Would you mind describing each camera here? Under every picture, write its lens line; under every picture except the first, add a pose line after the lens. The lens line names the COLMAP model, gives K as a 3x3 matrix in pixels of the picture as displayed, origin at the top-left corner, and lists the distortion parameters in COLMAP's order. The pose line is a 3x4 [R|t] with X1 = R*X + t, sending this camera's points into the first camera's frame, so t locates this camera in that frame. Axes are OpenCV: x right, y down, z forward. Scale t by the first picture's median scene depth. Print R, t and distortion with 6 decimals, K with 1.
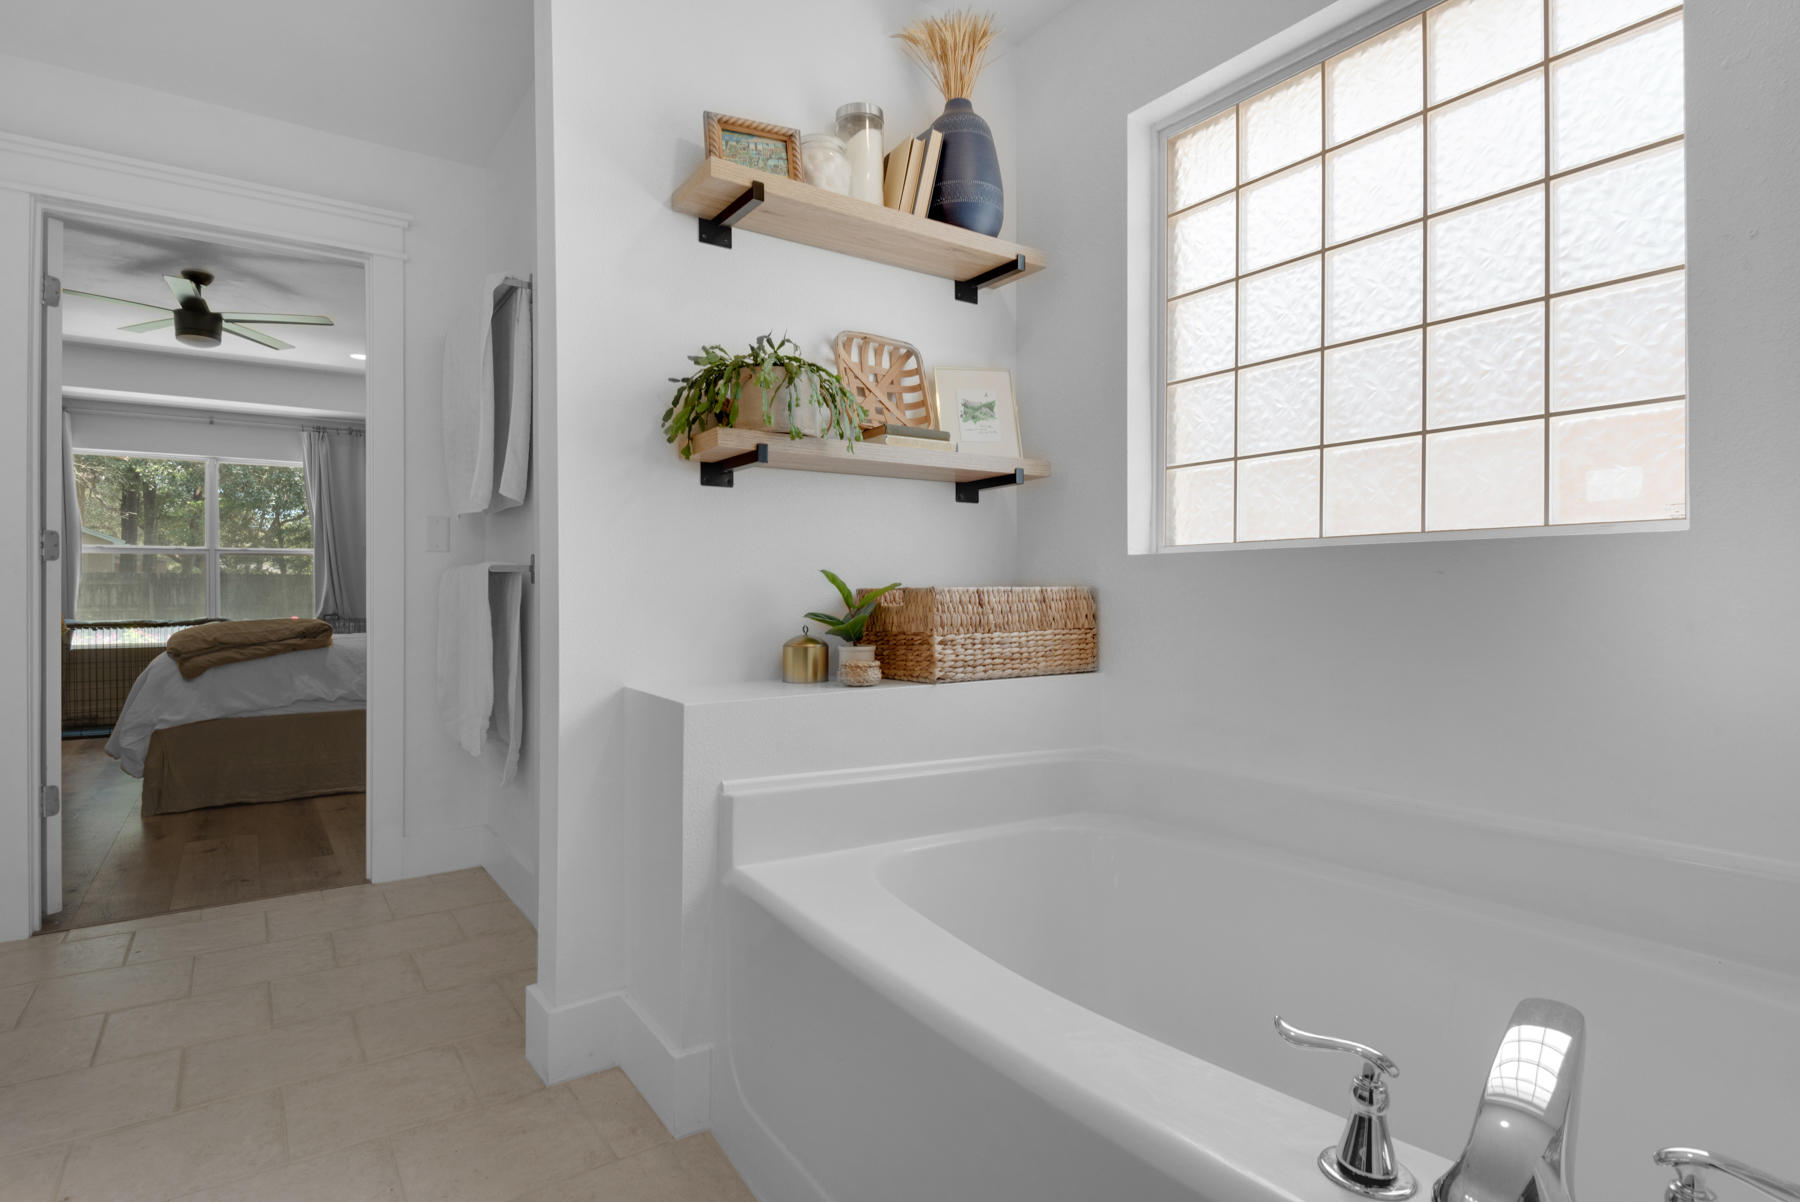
lens RADIAL K [[917.4, 0, 901.7], [0, 917.4, 581.7], [0, 0, 1]] dist [-0.003000, -0.001185]
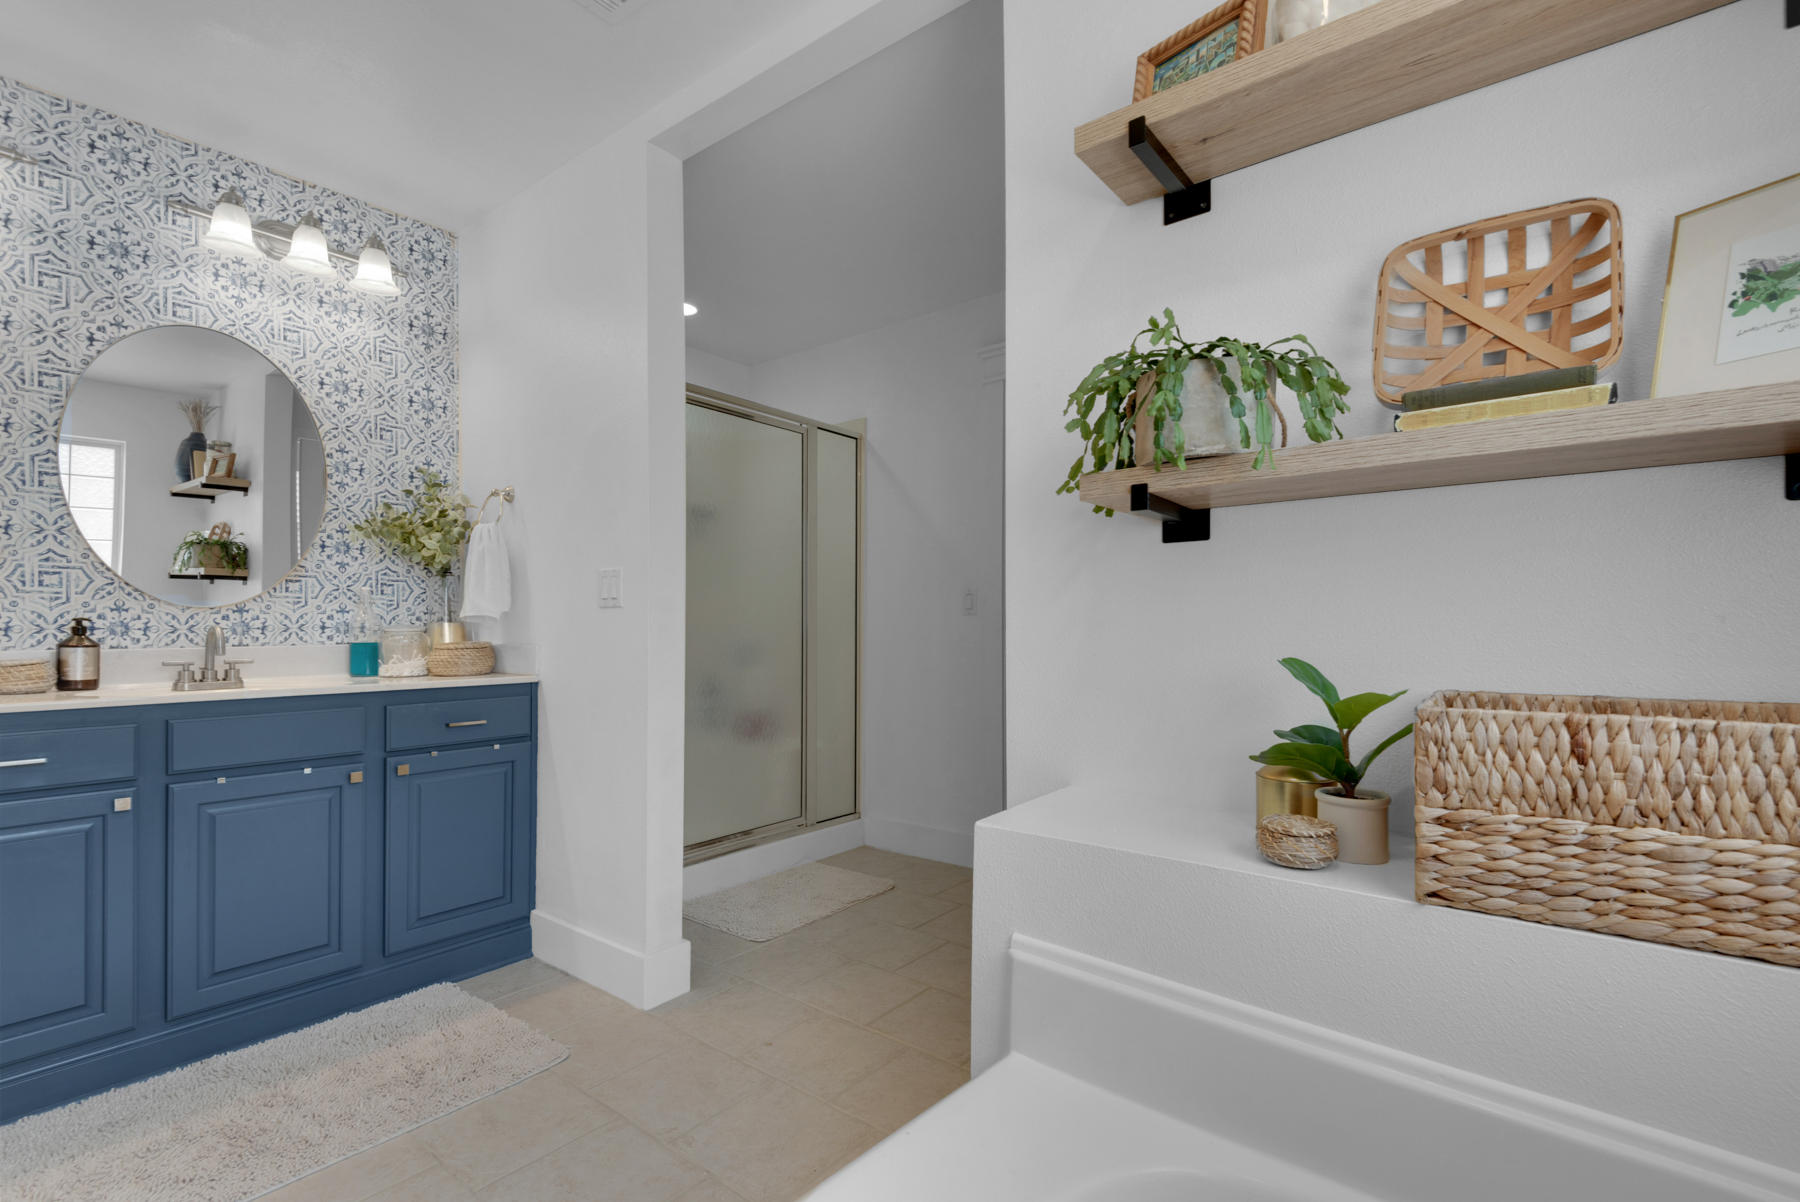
lens RADIAL K [[829.3, 0, 898.3], [0, 829.3, 619.1], [0, 0, 1]] dist [0.000755, -0.000221]
pose [[0.277633, 0.000806, -0.960687, 0.372200], [0.011298, 0.999928, 0.004104, -0.044430], [0.960621, -0.011993, 0.277604, 0.582767]]
